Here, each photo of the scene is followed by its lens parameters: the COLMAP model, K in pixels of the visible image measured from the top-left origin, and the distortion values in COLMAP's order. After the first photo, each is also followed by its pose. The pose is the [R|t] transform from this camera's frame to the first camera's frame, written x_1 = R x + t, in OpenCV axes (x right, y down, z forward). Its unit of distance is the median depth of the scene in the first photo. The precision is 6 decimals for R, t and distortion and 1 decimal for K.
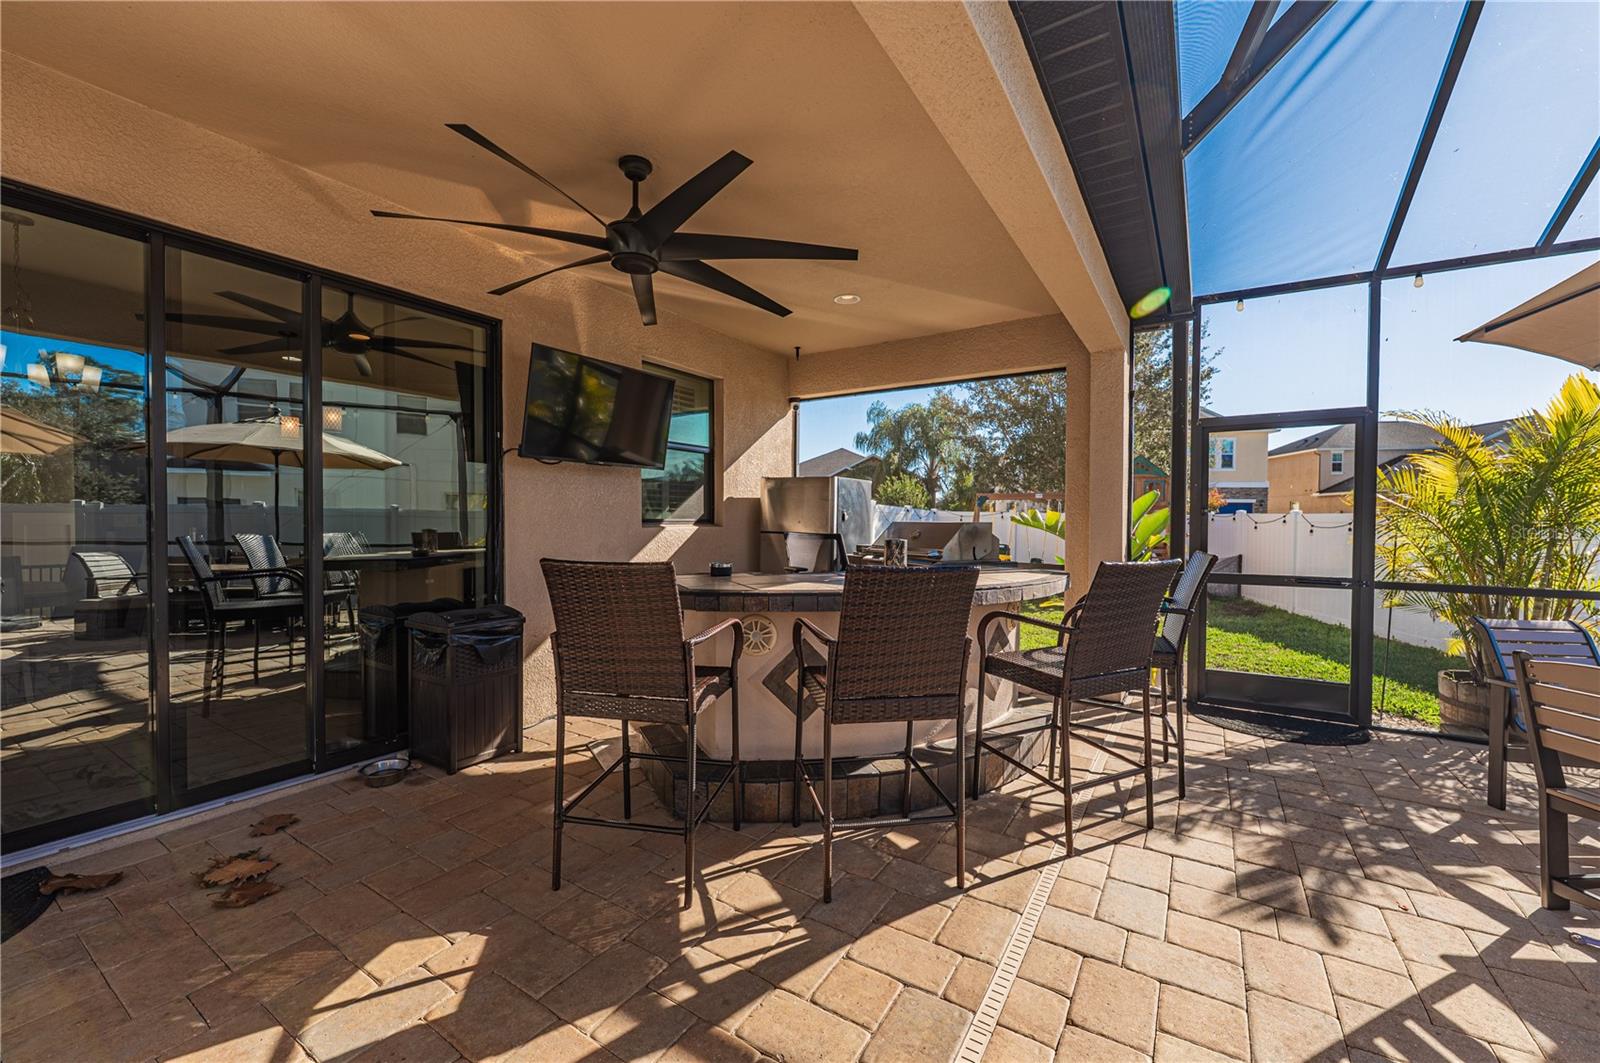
lens RADIAL K [[645.0, 0, 792.1], [0, 645.0, 528.8], [0, 0, 1]] dist [-0.000481, 0.000505]
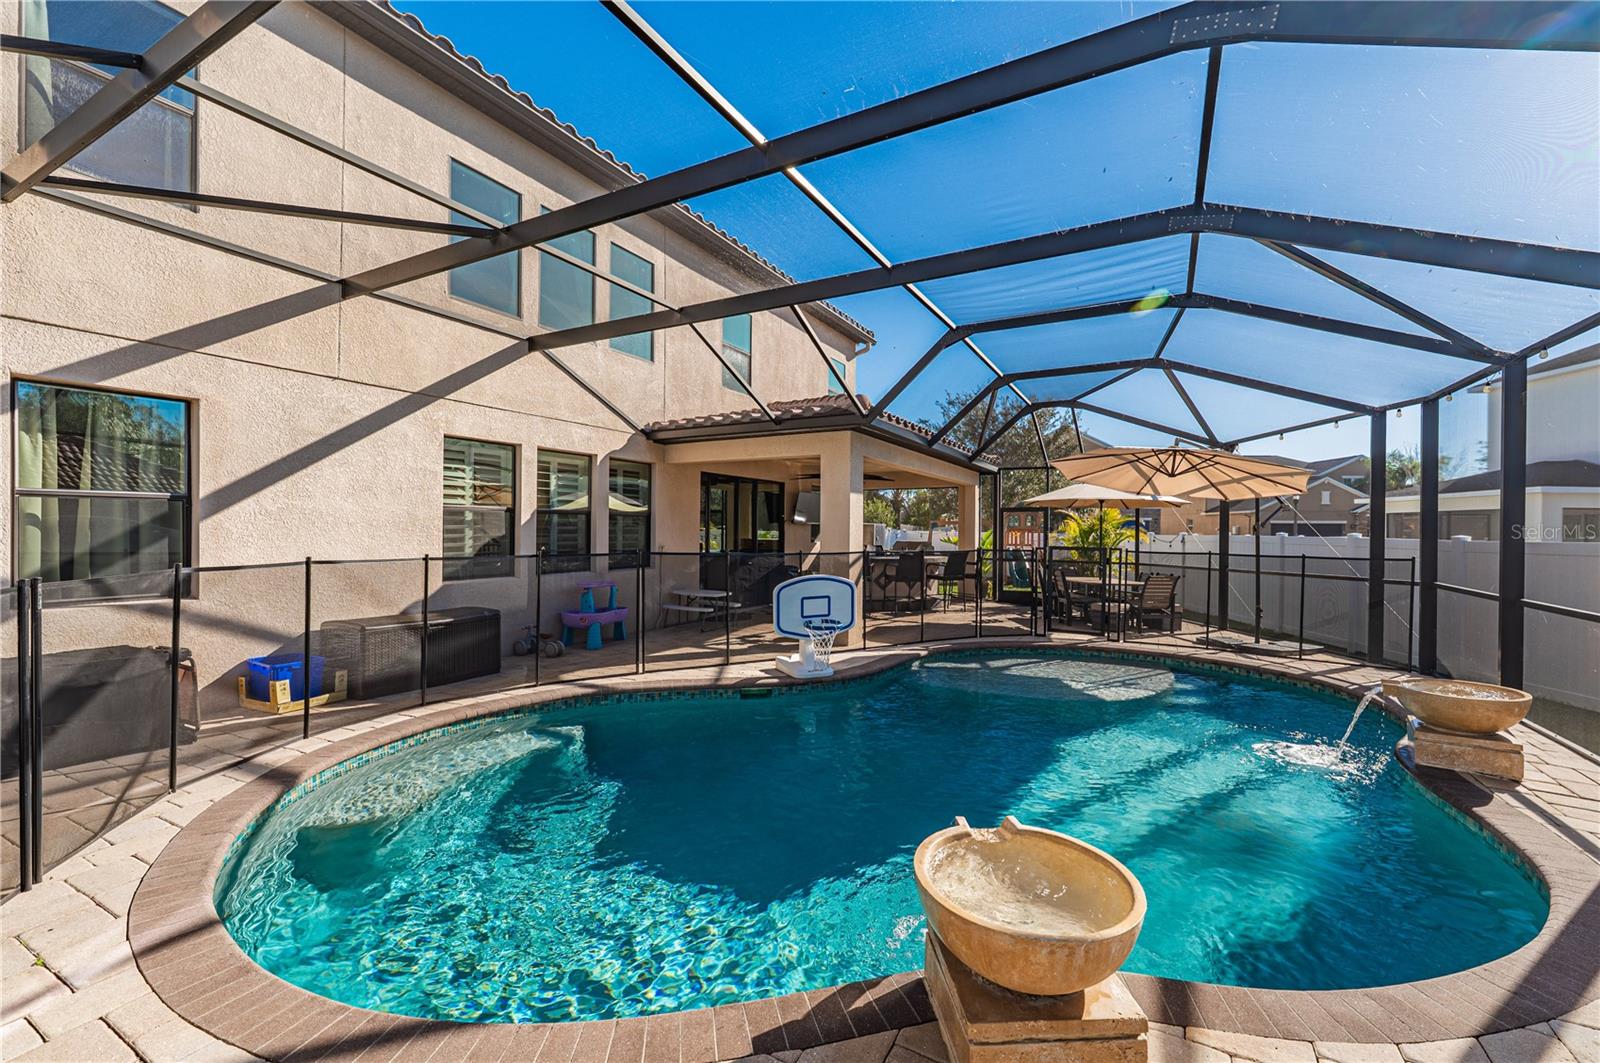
lens RADIAL K [[645.0, 0, 808.0], [0, 645.0, 529.4], [0, 0, 1]] dist [-0.000481, 0.000505]
pose [[0.996328, 0.006835, 0.085350, -1.282466], [-0.005669, 0.999887, -0.013897, -0.055165], [-0.085435, 0.013362, 0.996254, -4.817867]]
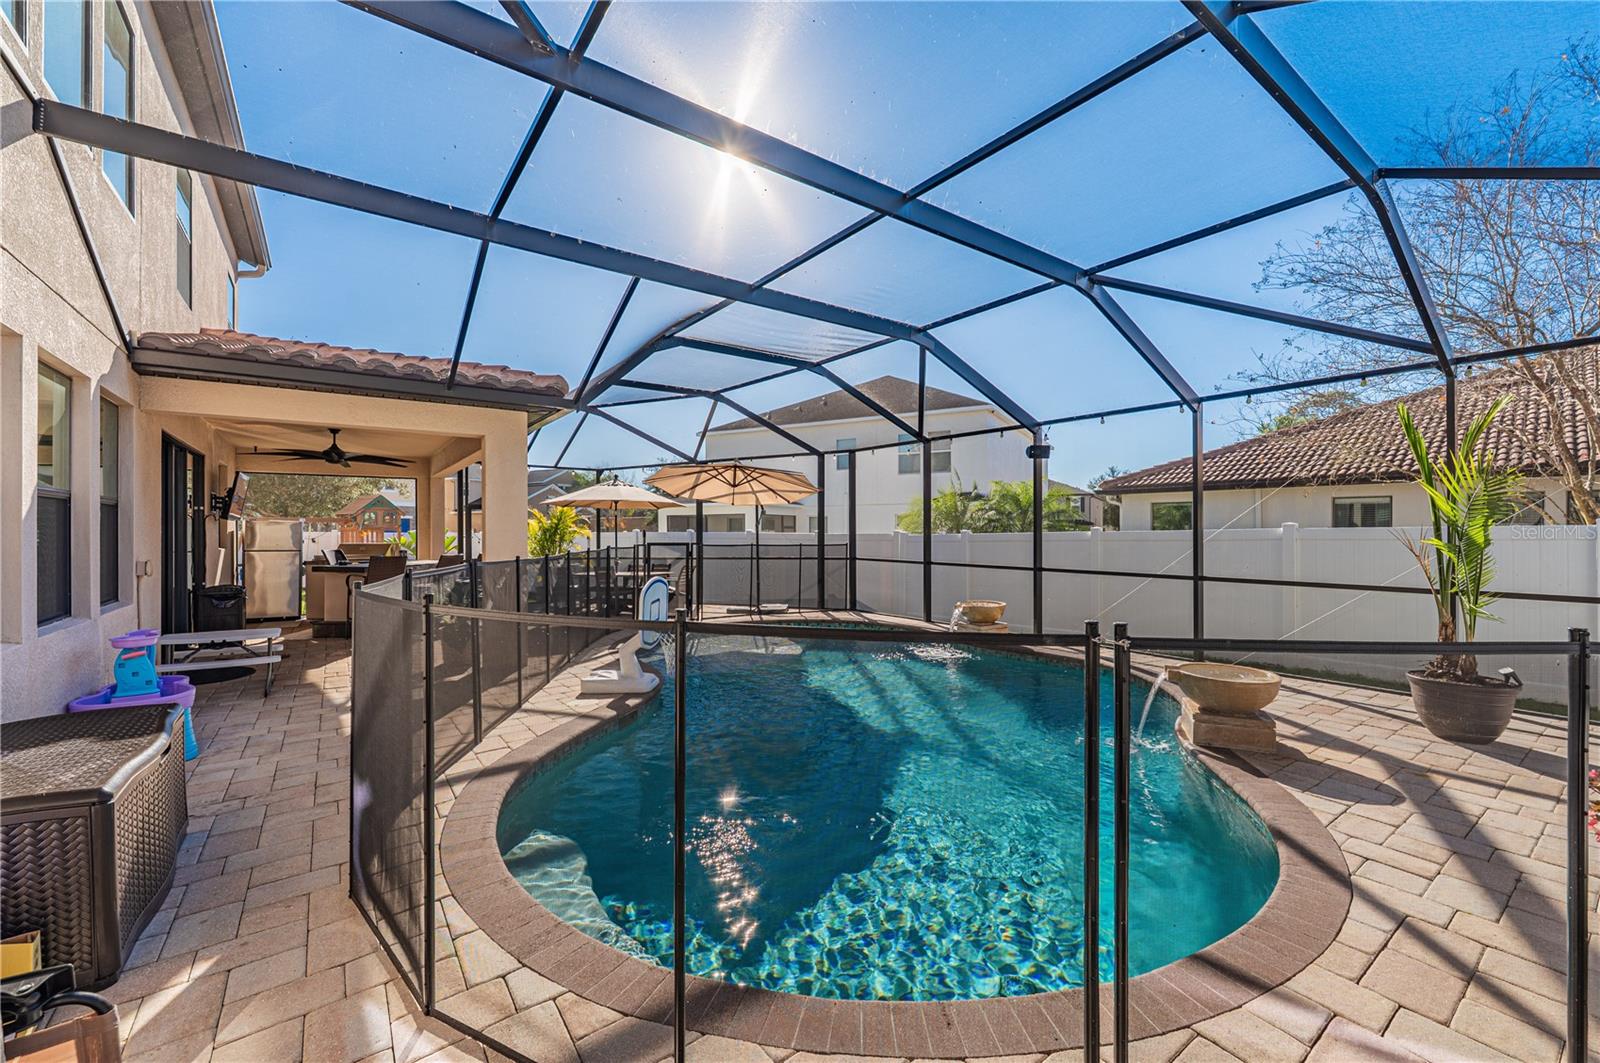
lens RADIAL K [[645.0, 0, 803.2], [0, 645.0, 531.5], [0, 0, 1]] dist [-0.000481, 0.000505]
pose [[0.362066, -0.002377, 0.932149, -3.471453], [0.012399, 0.999921, -0.002267, -0.070143], [-0.932070, 0.012379, 0.362067, -3.353669]]
